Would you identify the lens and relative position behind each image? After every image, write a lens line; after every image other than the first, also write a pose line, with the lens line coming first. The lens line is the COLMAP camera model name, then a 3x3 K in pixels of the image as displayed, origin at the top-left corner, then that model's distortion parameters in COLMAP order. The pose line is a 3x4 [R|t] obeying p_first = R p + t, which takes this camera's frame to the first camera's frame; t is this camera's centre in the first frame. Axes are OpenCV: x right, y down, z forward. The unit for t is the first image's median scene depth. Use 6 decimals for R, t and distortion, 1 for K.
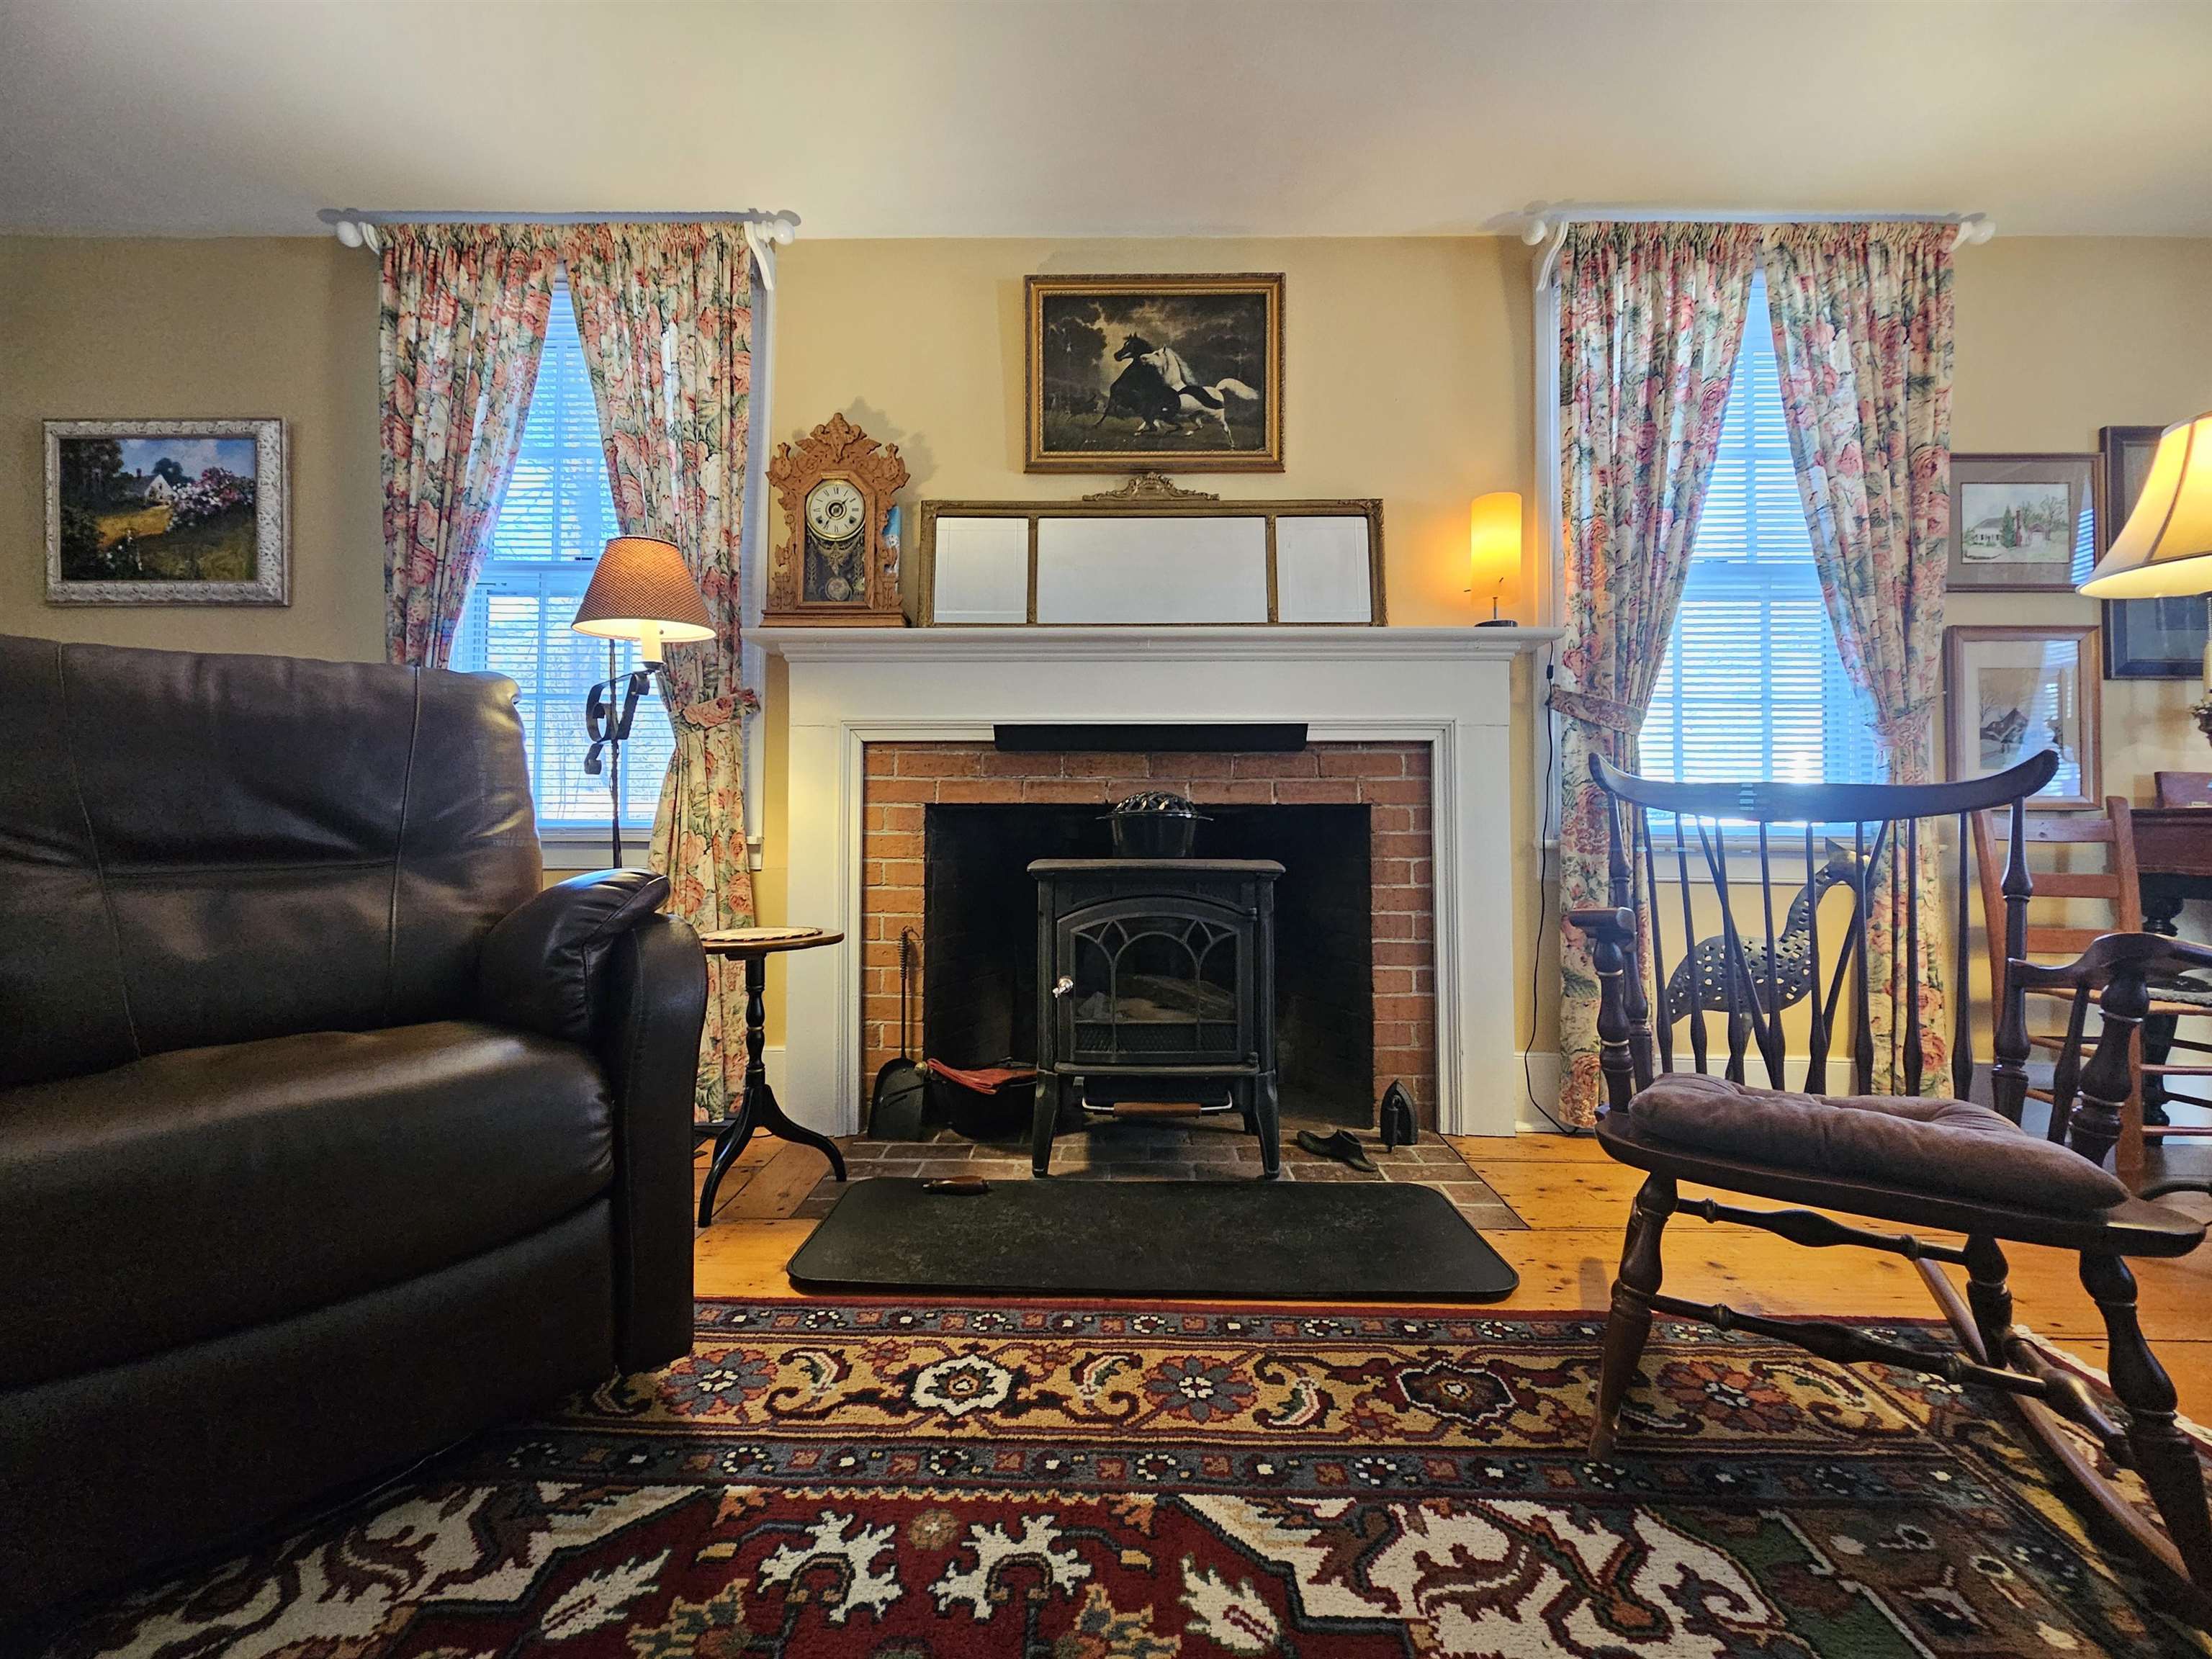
lens RADIAL K [[908.0, 0, 1105.7], [0, 908.0, 819.6], [0, 0, 1]] dist [-0.000480, 0.000783]
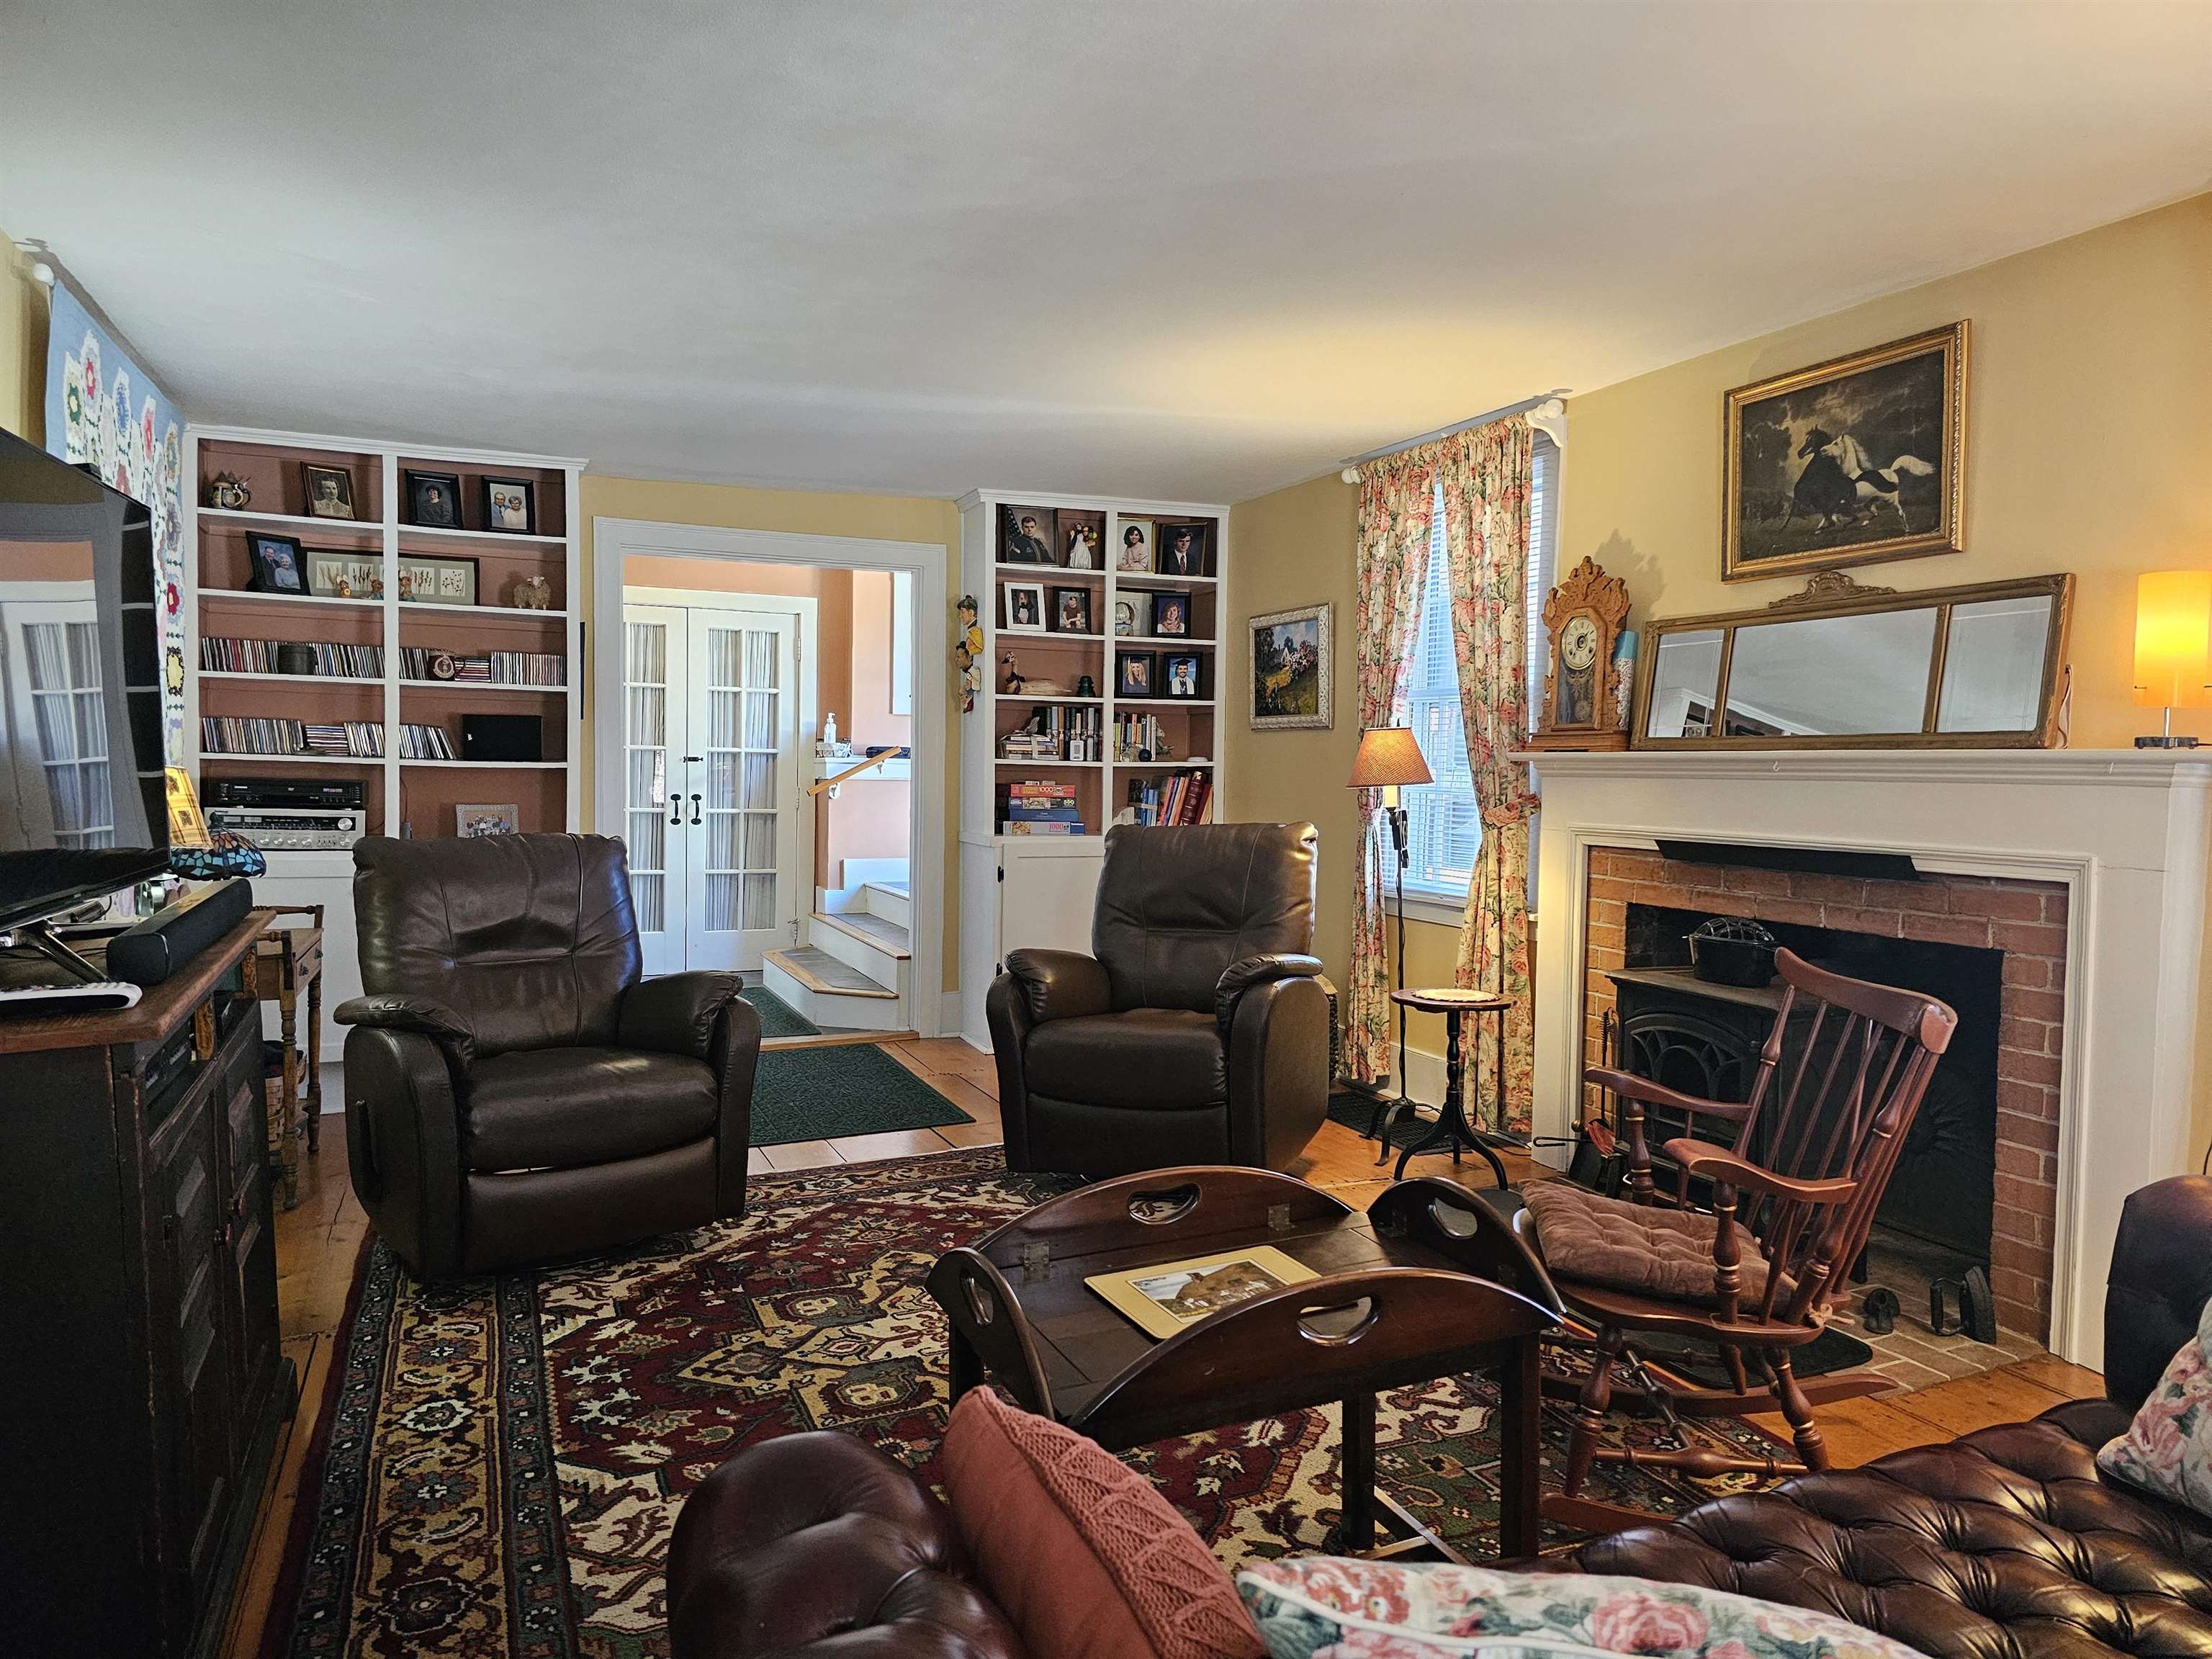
lens RADIAL K [[1471.7, 0, 1108.8], [0, 1471.7, 828.1], [0, 0, 1]] dist [0.008339, -0.000812]
pose [[0.405156, 0.043226, -0.913225, 1.169090], [0.005953, 0.998736, 0.049914, -0.198289], [0.914228, -0.025659, 0.404386, -0.313799]]
